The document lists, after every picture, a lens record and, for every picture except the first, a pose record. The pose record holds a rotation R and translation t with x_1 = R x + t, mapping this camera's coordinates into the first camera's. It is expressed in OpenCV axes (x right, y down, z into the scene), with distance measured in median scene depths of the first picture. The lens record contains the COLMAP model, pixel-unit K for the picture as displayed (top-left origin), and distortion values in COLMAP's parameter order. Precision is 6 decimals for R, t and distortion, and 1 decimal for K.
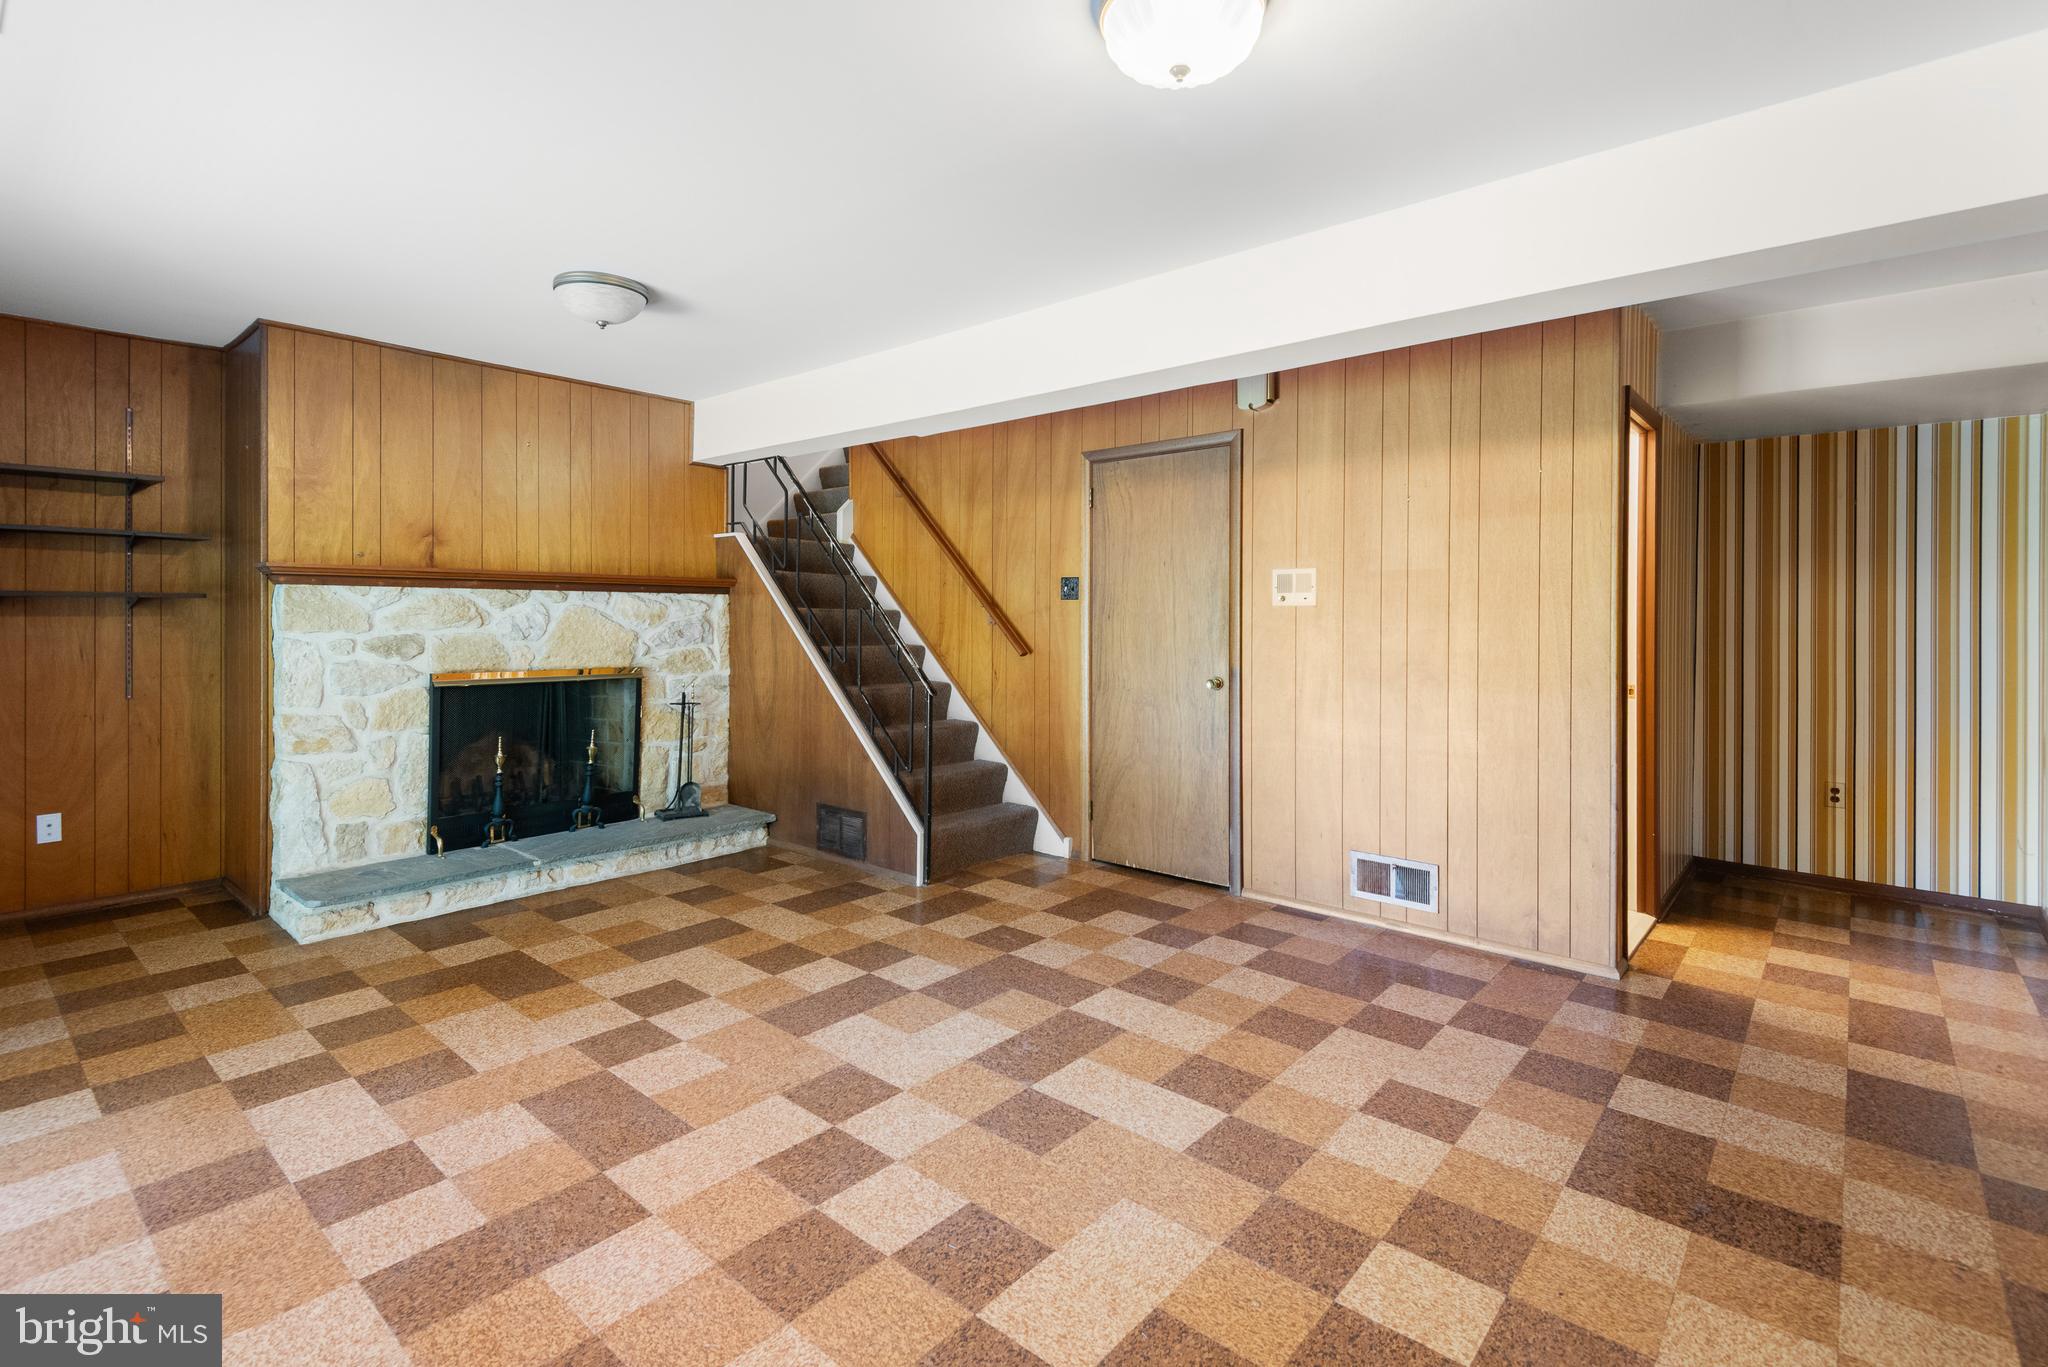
lens RADIAL K [[939.0, 0, 1029.1], [0, 939.0, 628.6], [0, 0, 1]] dist [0.021628, -0.007004]
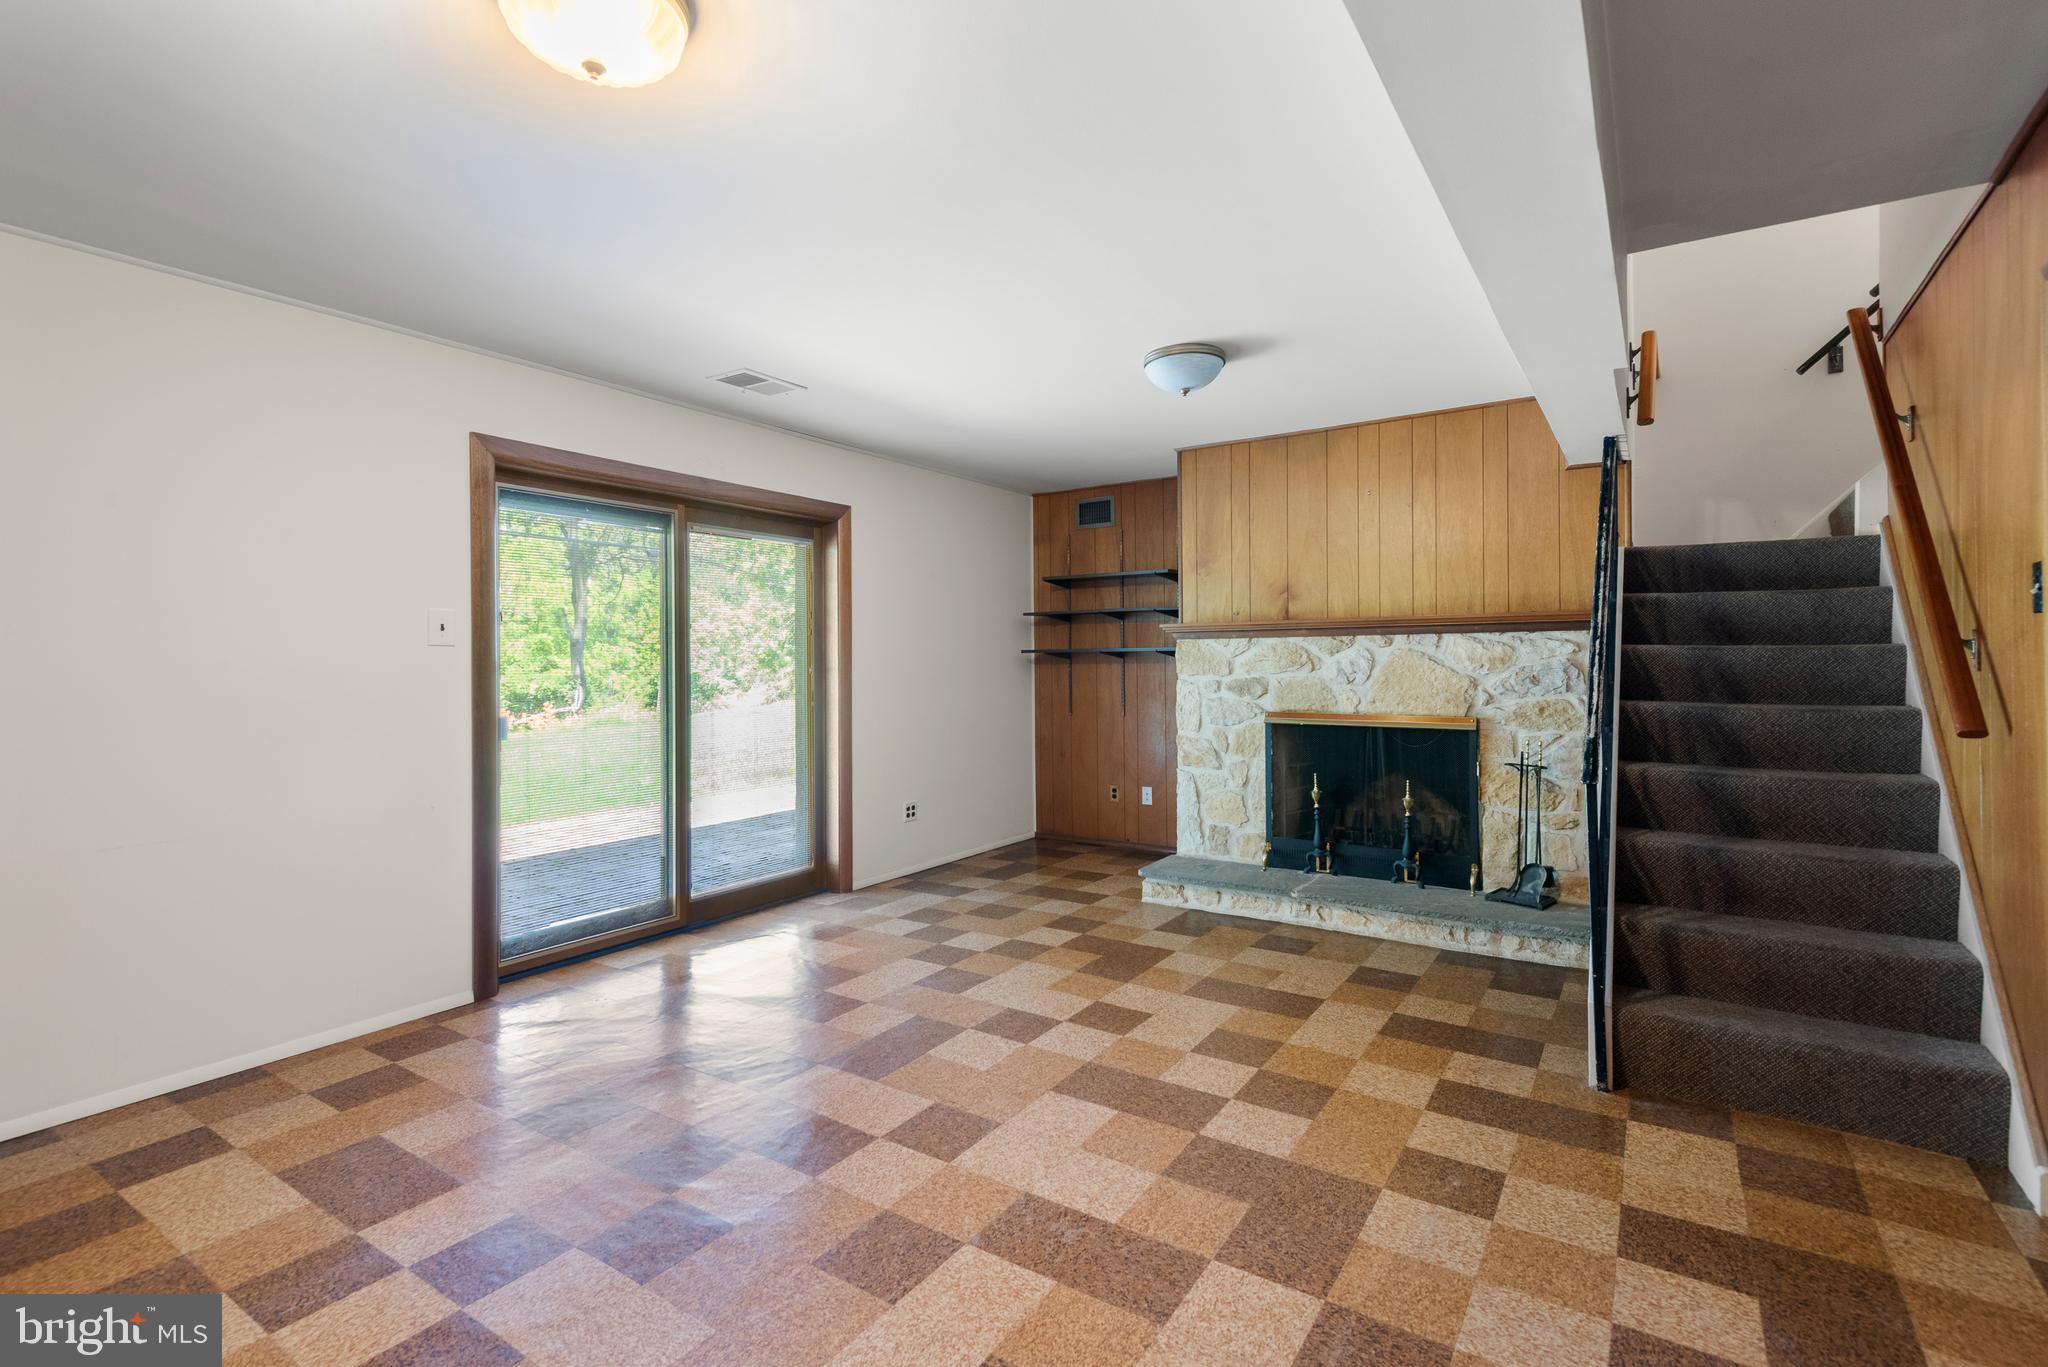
lens RADIAL K [[939.0, 0, 1030.4], [0, 939.0, 663.7], [0, 0, 1]] dist [0.021628, -0.007004]
pose [[0.129894, -0.003997, -0.991520, 0.499108], [-0.006154, 0.999969, -0.004838, -0.003747], [0.991509, 0.006730, 0.129865, 0.582183]]
